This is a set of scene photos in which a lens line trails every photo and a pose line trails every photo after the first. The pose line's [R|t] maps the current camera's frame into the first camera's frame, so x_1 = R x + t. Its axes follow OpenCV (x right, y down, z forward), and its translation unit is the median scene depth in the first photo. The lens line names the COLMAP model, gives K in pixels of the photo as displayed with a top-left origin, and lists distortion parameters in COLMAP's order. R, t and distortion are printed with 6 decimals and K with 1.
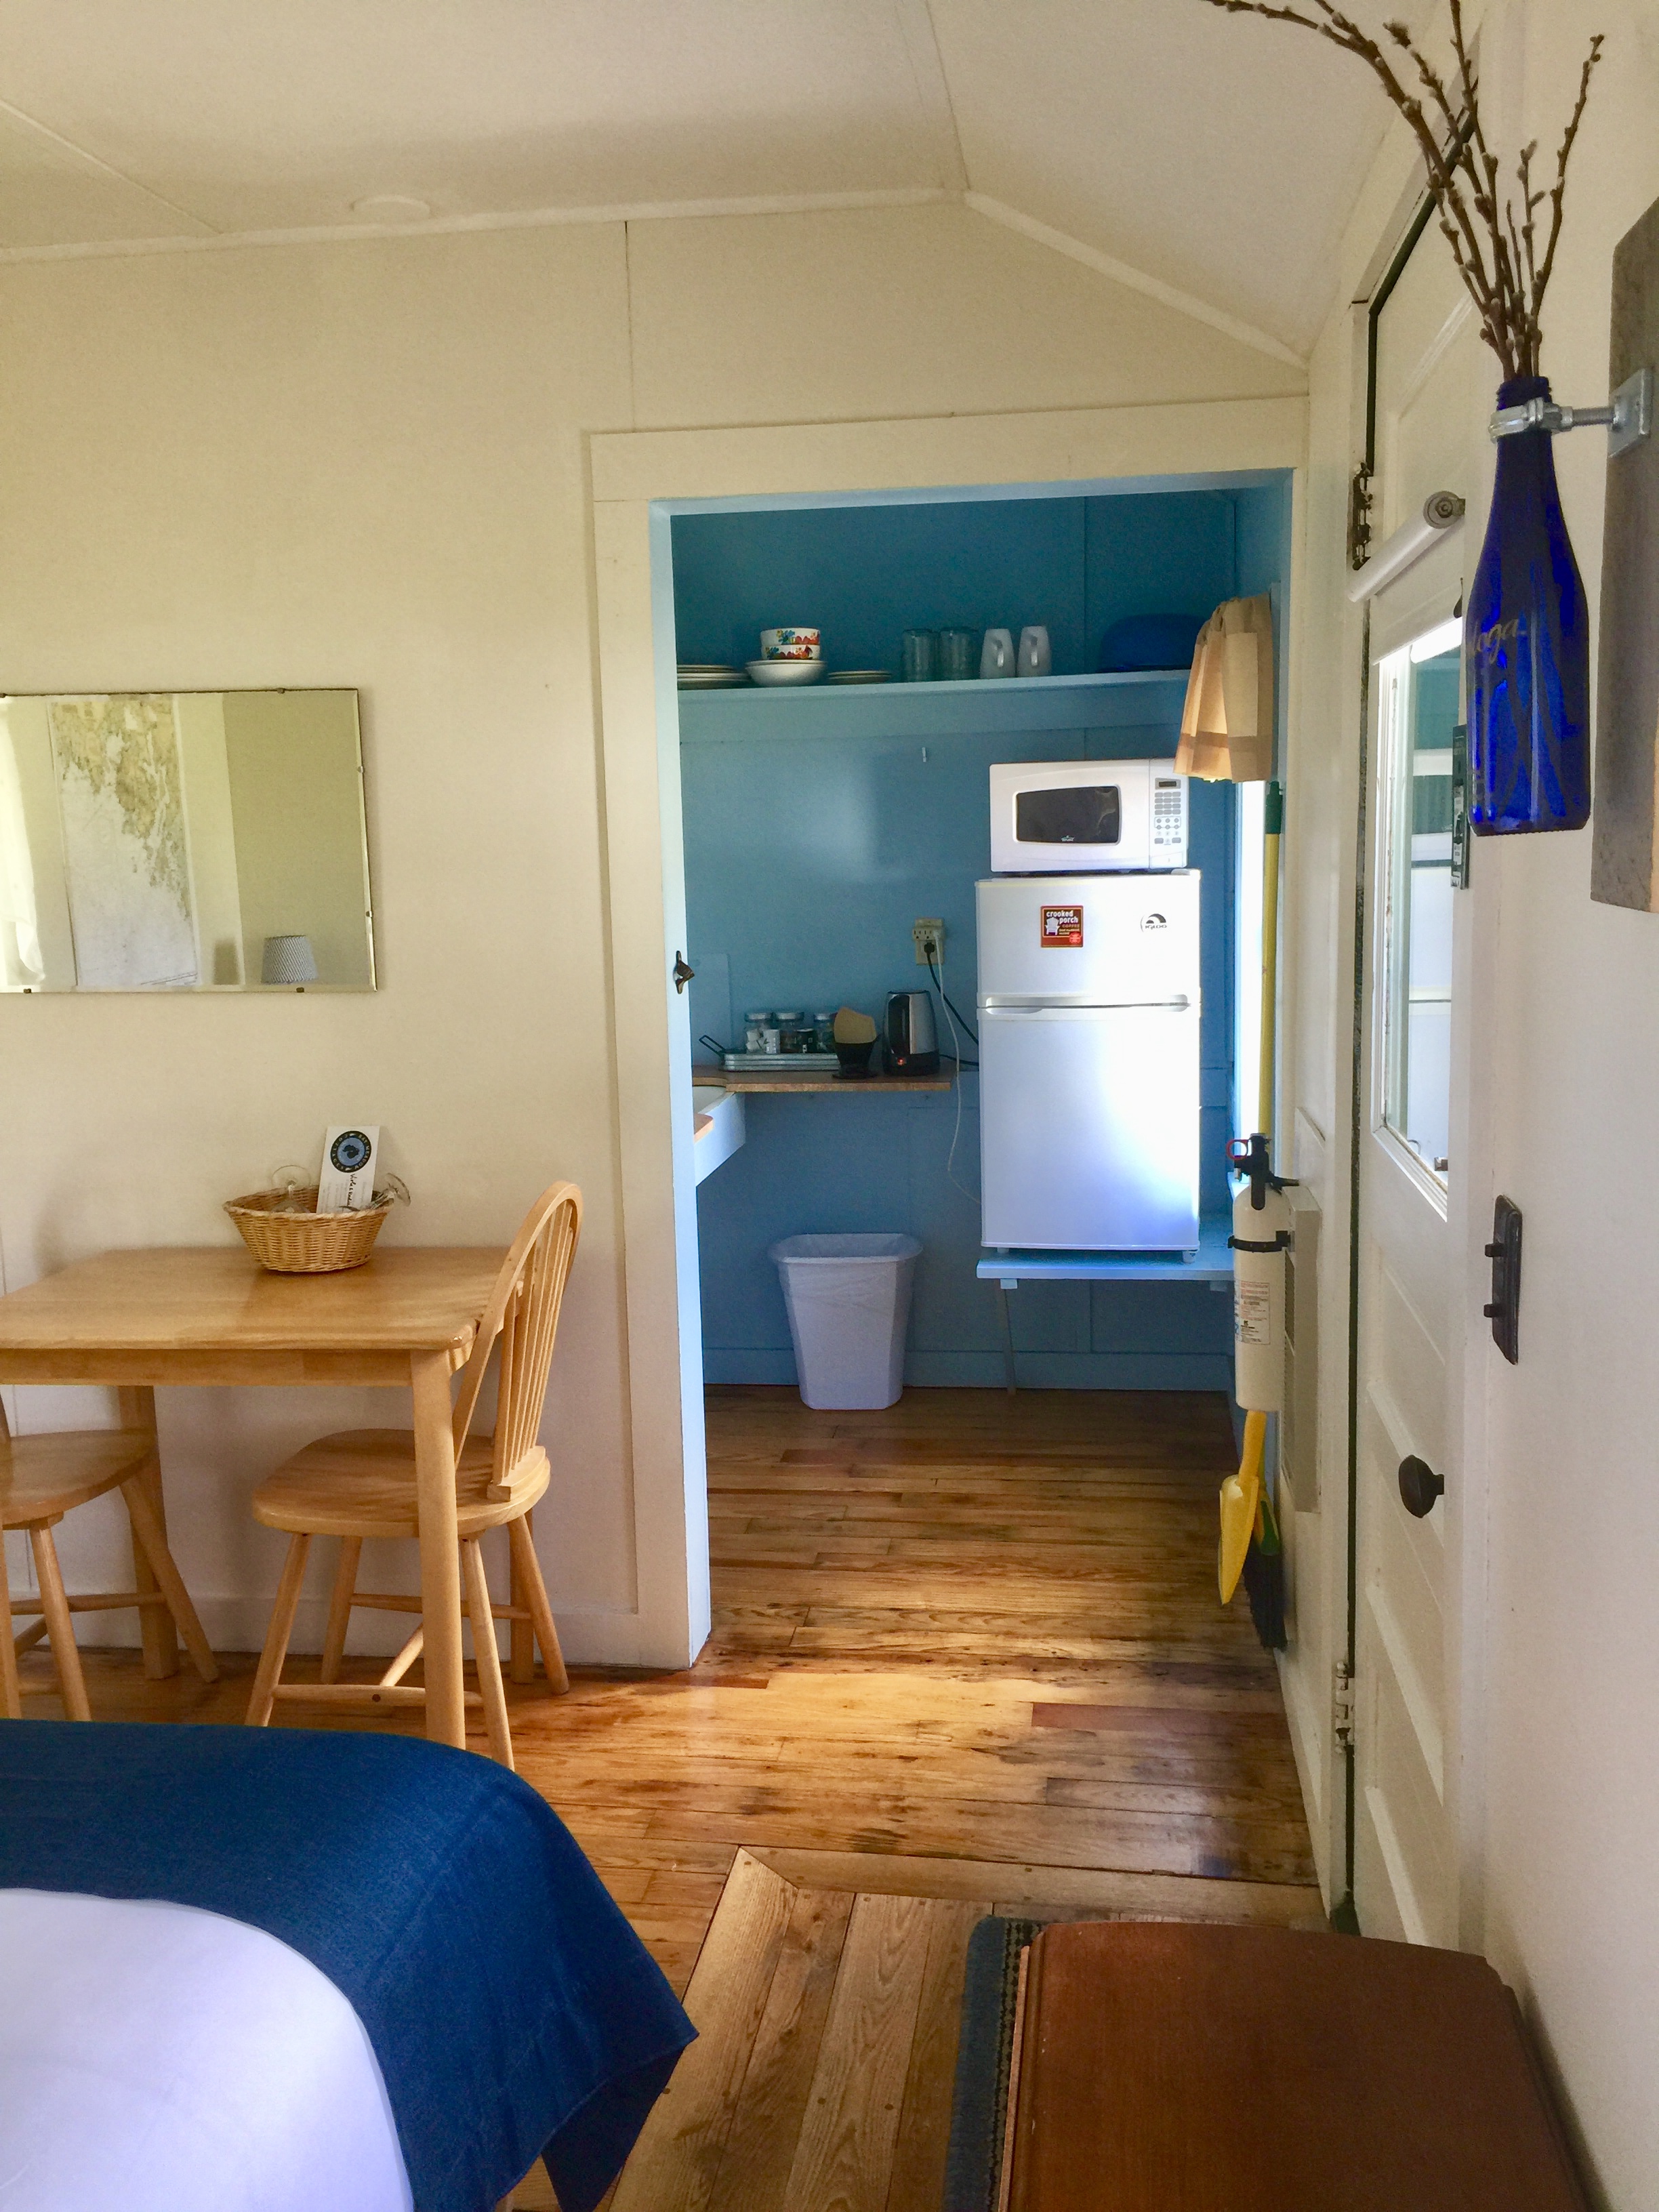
lens RADIAL K [[1879.2, 0, 828.3], [0, 1879.2, 1108.0], [0, 0, 1]] dist [0.058712, -0.029202]
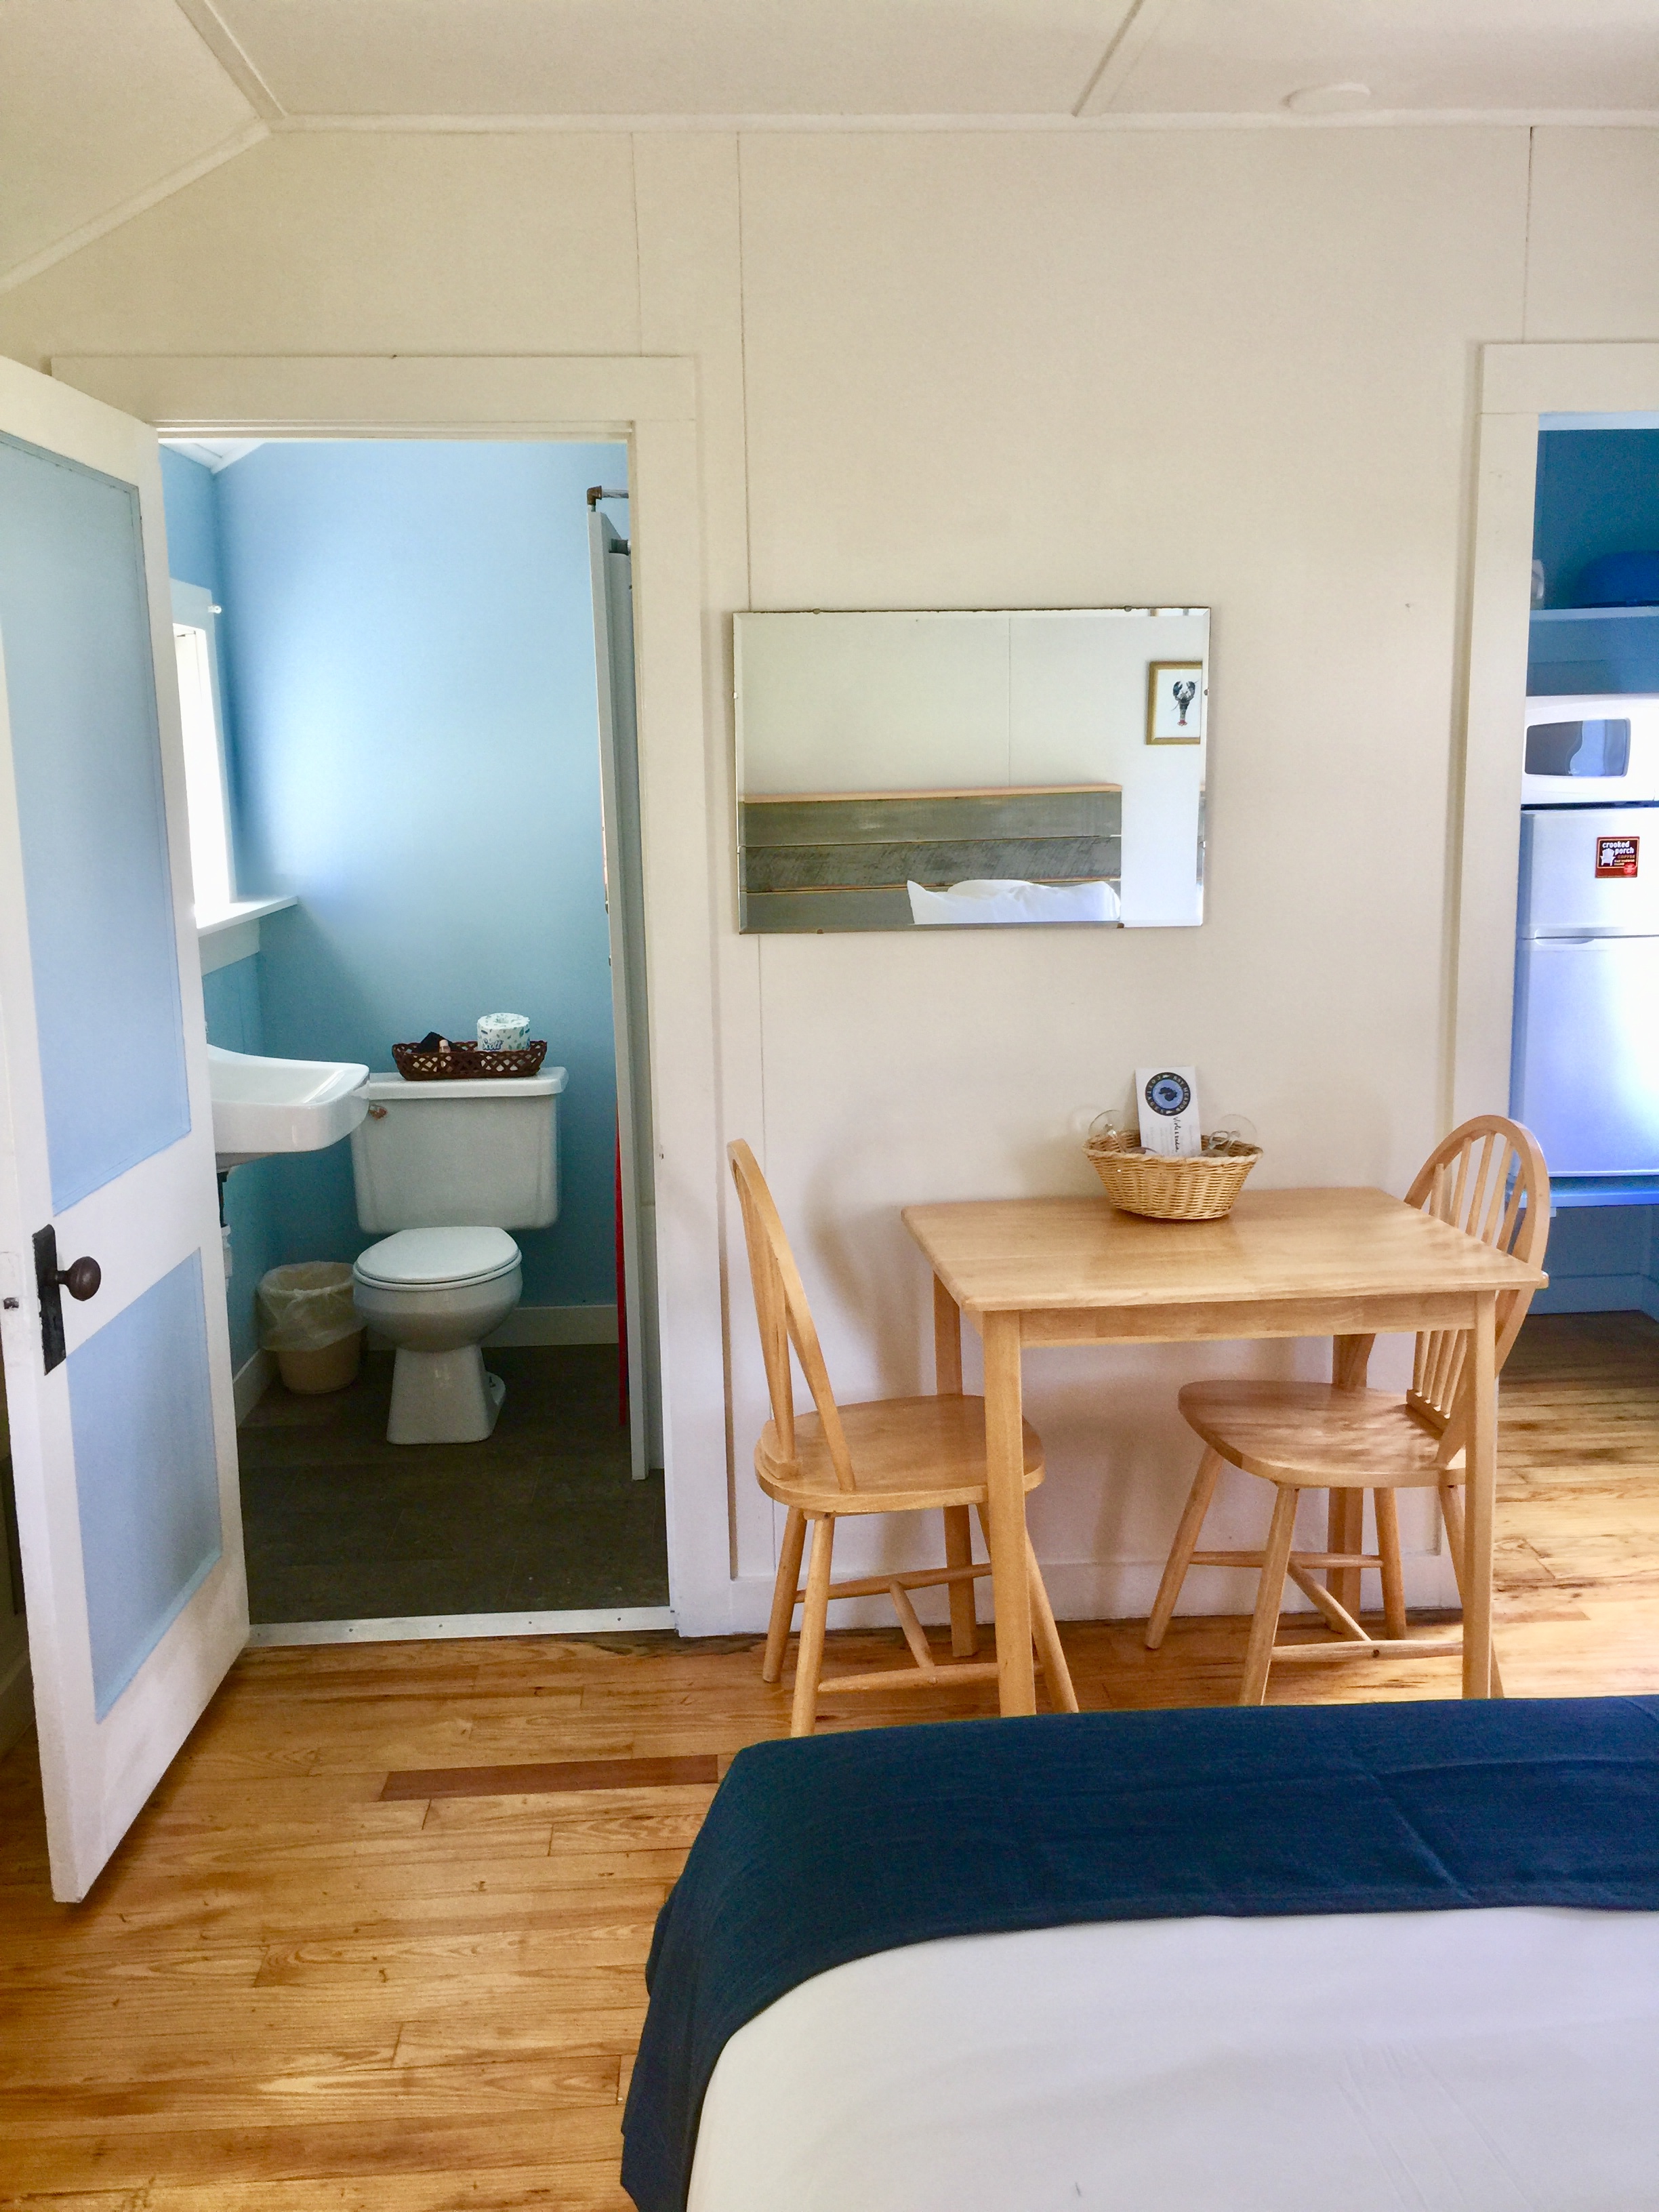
lens RADIAL K [[1879.2, 0, 829.1], [0, 1879.2, 1089.1], [0, 0, 1]] dist [0.058712, -0.029202]
pose [[0.981030, -0.031708, 0.191243, -0.604626], [0.029773, 0.999472, 0.012984, 0.003106], [-0.191554, -0.007044, 0.981457, 0.094671]]
